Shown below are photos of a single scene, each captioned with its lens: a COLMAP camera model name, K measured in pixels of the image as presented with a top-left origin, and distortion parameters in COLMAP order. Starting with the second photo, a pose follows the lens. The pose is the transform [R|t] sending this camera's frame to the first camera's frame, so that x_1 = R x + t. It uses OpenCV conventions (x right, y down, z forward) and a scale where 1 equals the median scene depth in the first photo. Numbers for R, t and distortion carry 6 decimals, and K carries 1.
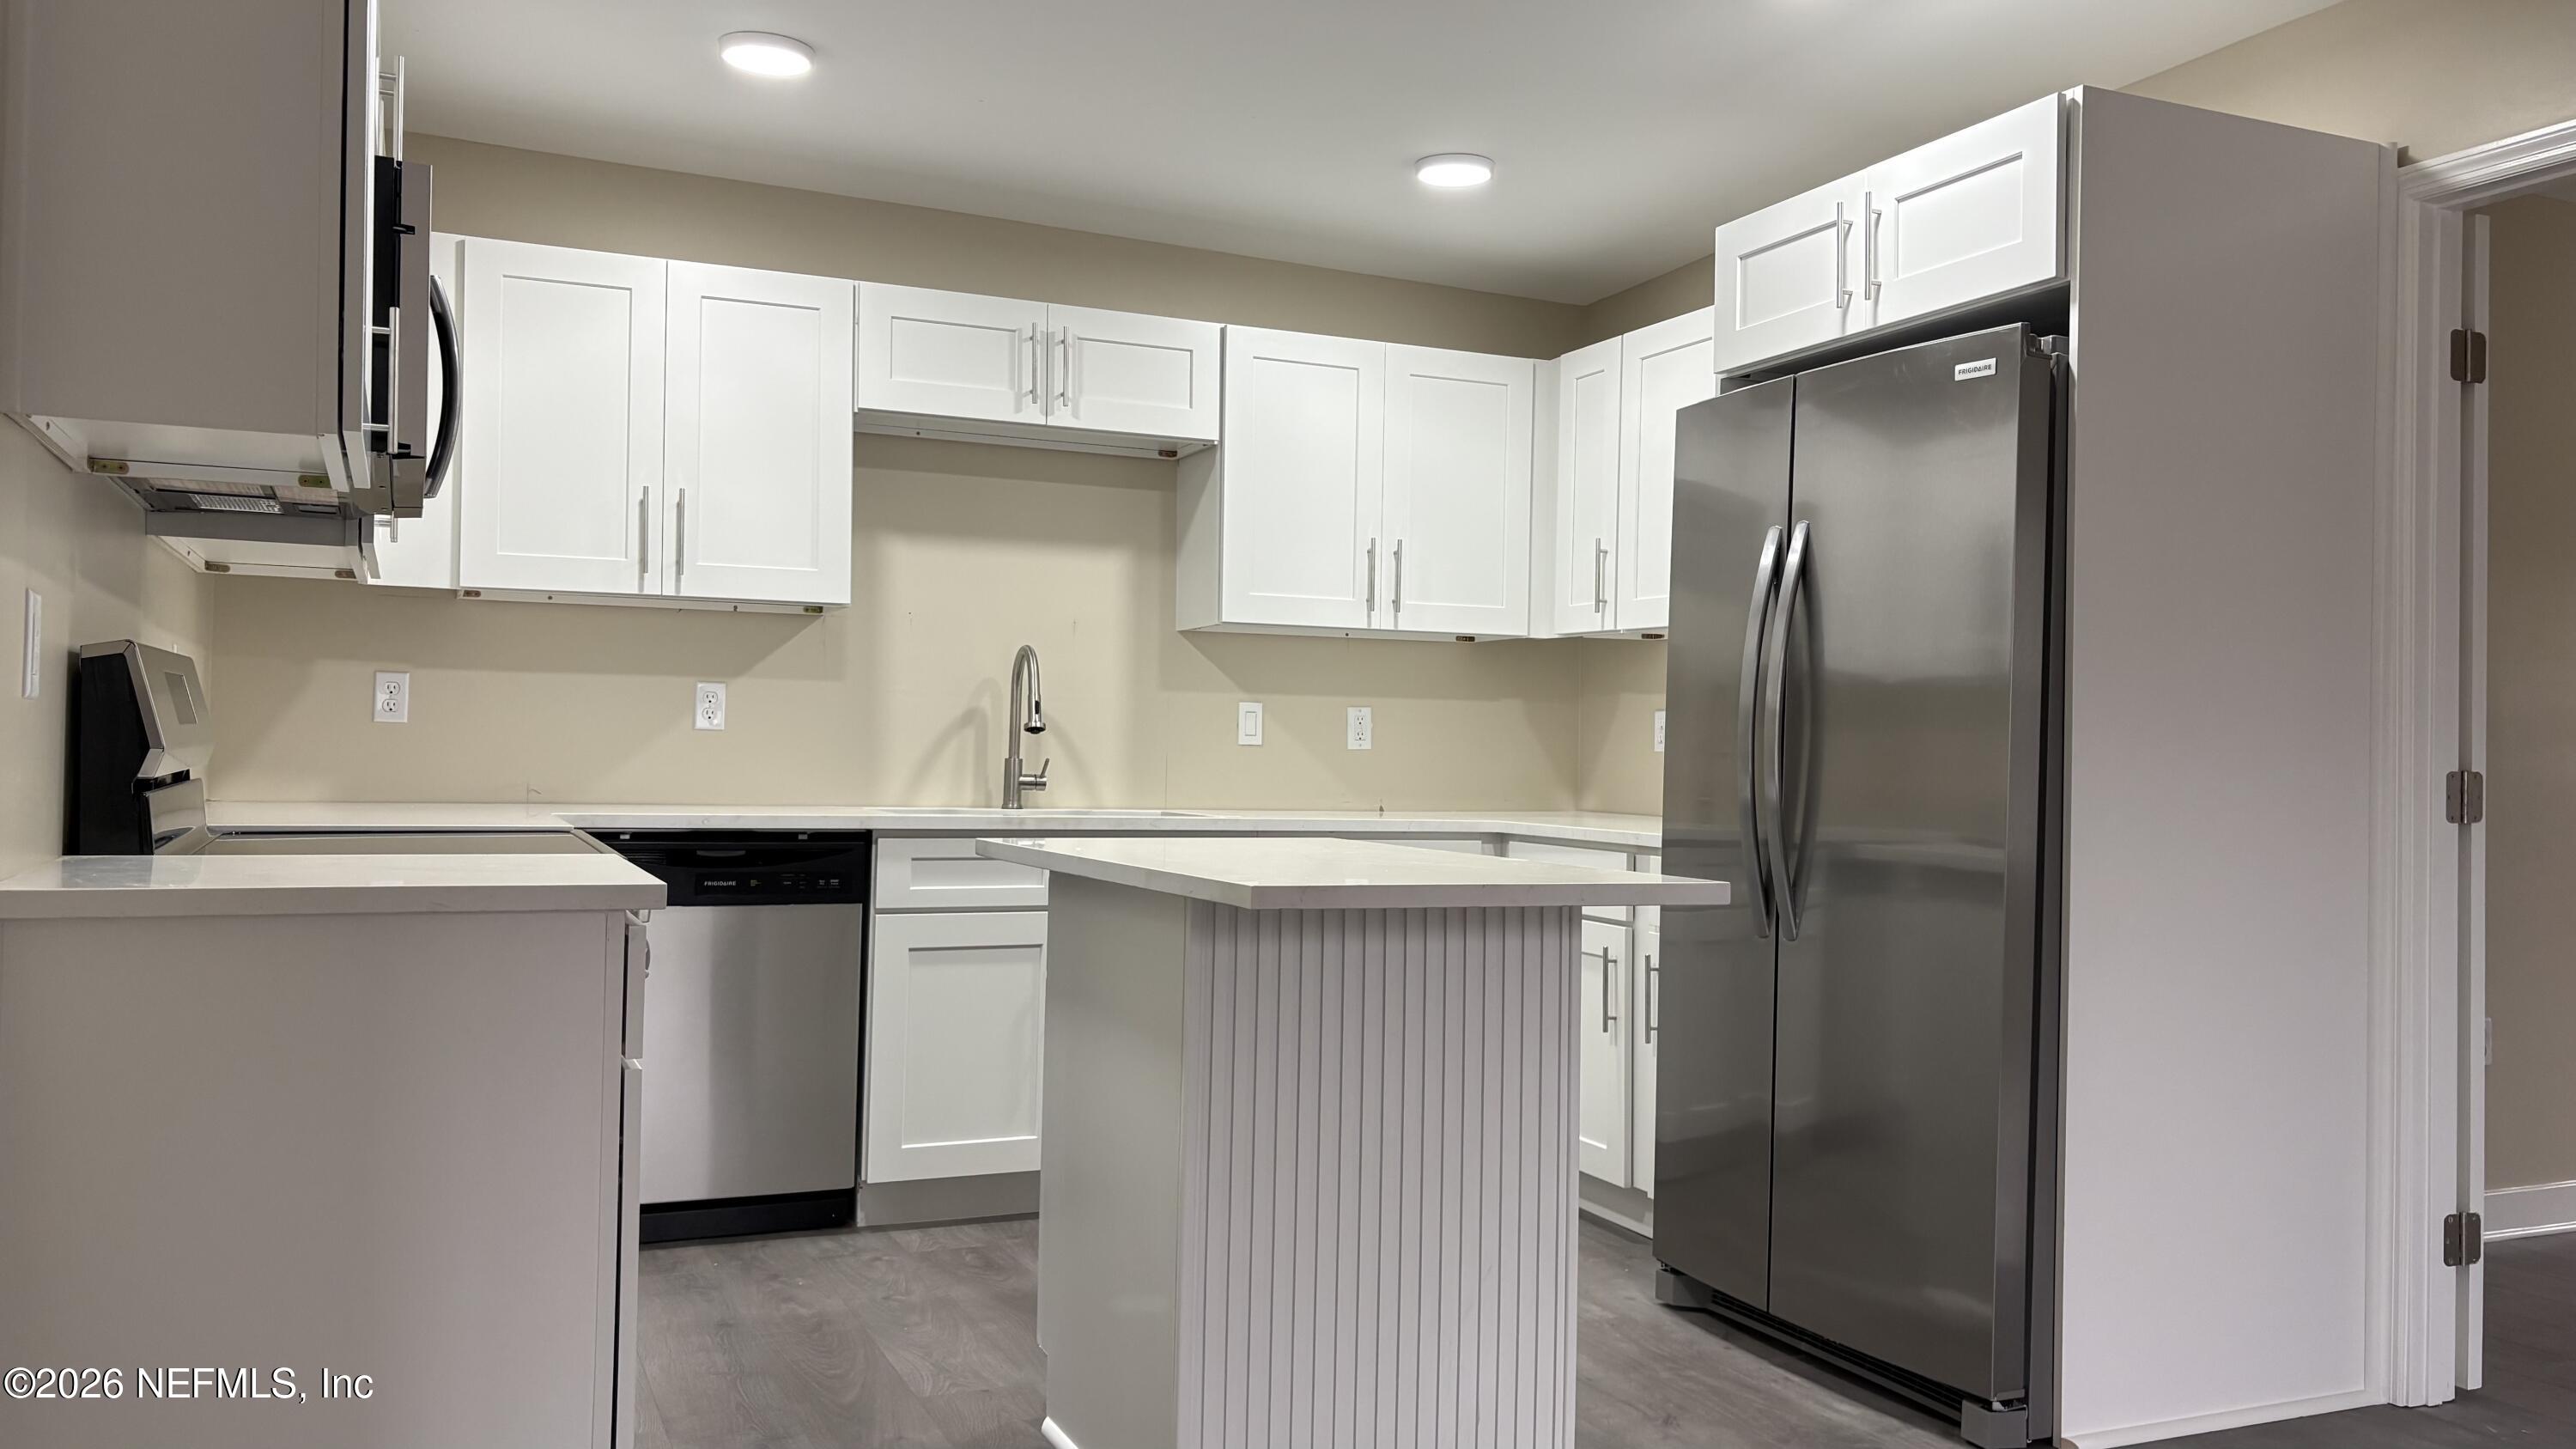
lens RADIAL K [[1941.6, 0, 1300.7], [0, 1941.6, 723.2], [0, 0, 1]] dist [0.060128, -0.058303]
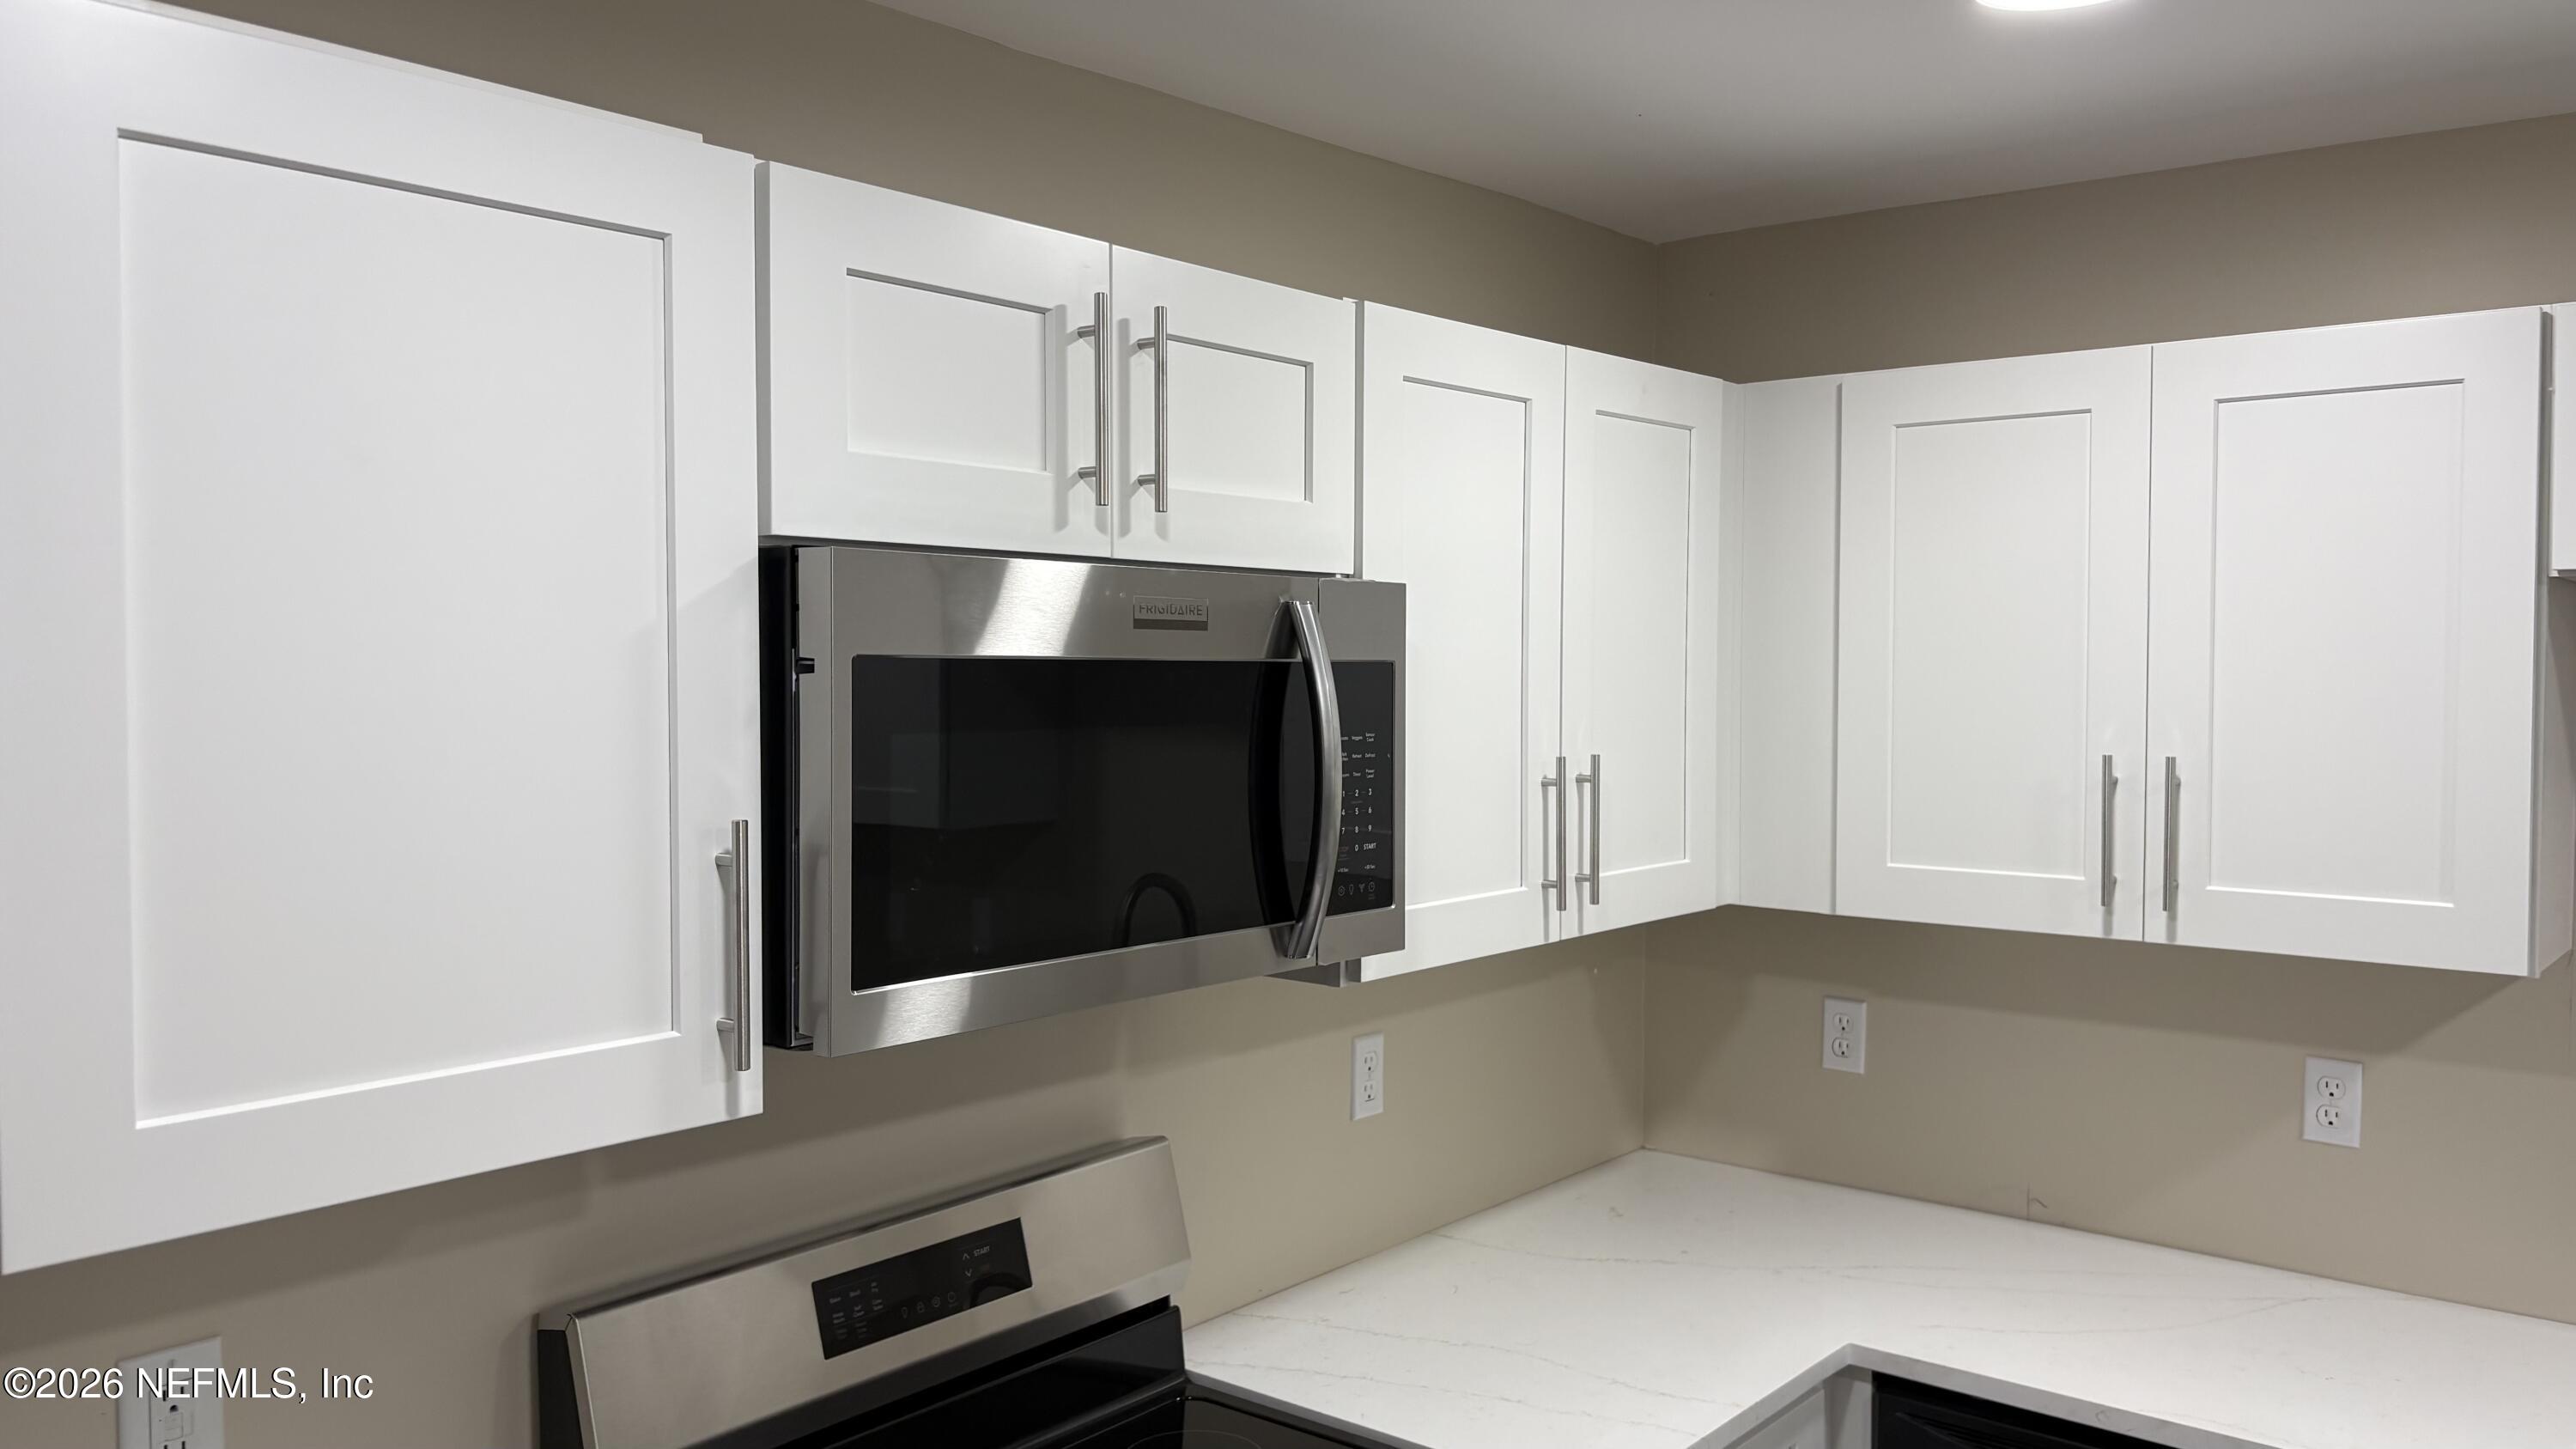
lens RADIAL K [[1941.6, 0, 1307.0], [0, 1941.6, 733.7], [0, 0, 1]] dist [0.060128, -0.058303]
pose [[0.433891, 0.020901, -0.900723, 0.081201], [0.019100, 0.999293, 0.032389, -0.148687], [0.900763, -0.031257, 0.433185, 0.530337]]
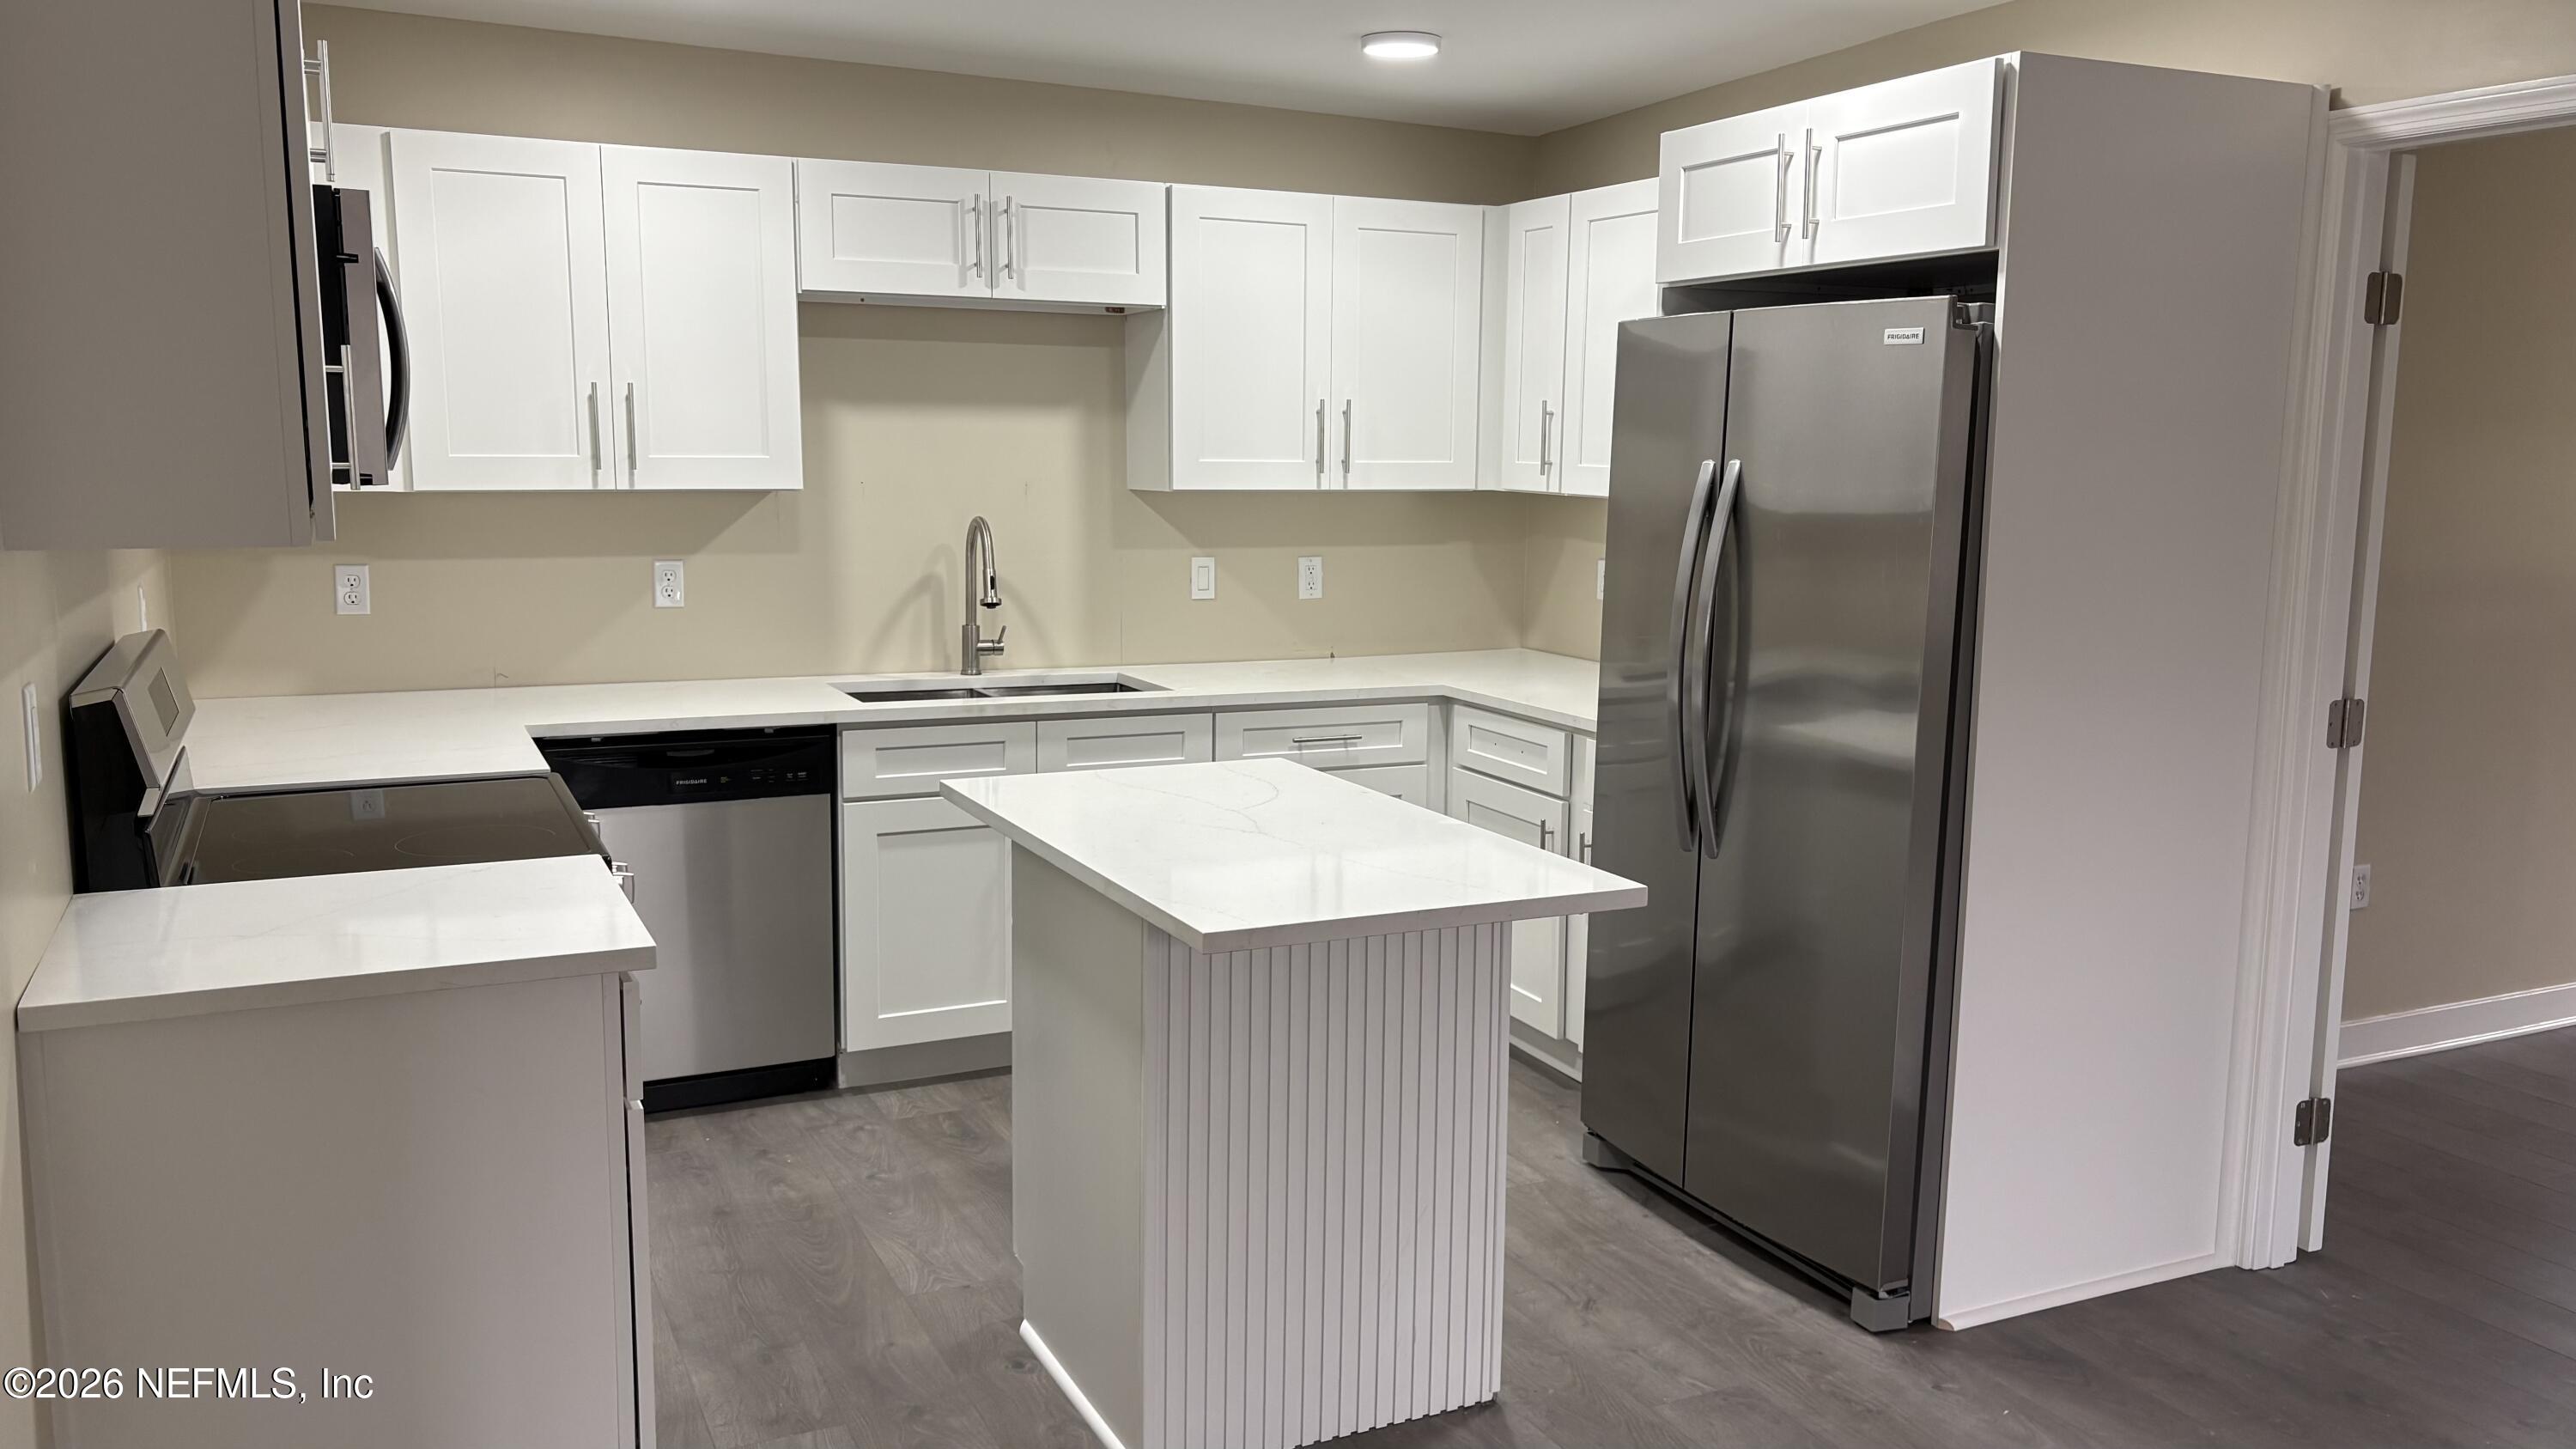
lens RADIAL K [[1941.6, 0, 1308.3], [0, 1941.6, 715.4], [0, 0, 1]] dist [0.060128, -0.058303]
pose [[0.999639, -0.010308, 0.024816, 0.004167], [0.006296, 0.987637, 0.156630, -0.105596], [-0.026124, -0.156417, 0.987346, -0.024356]]
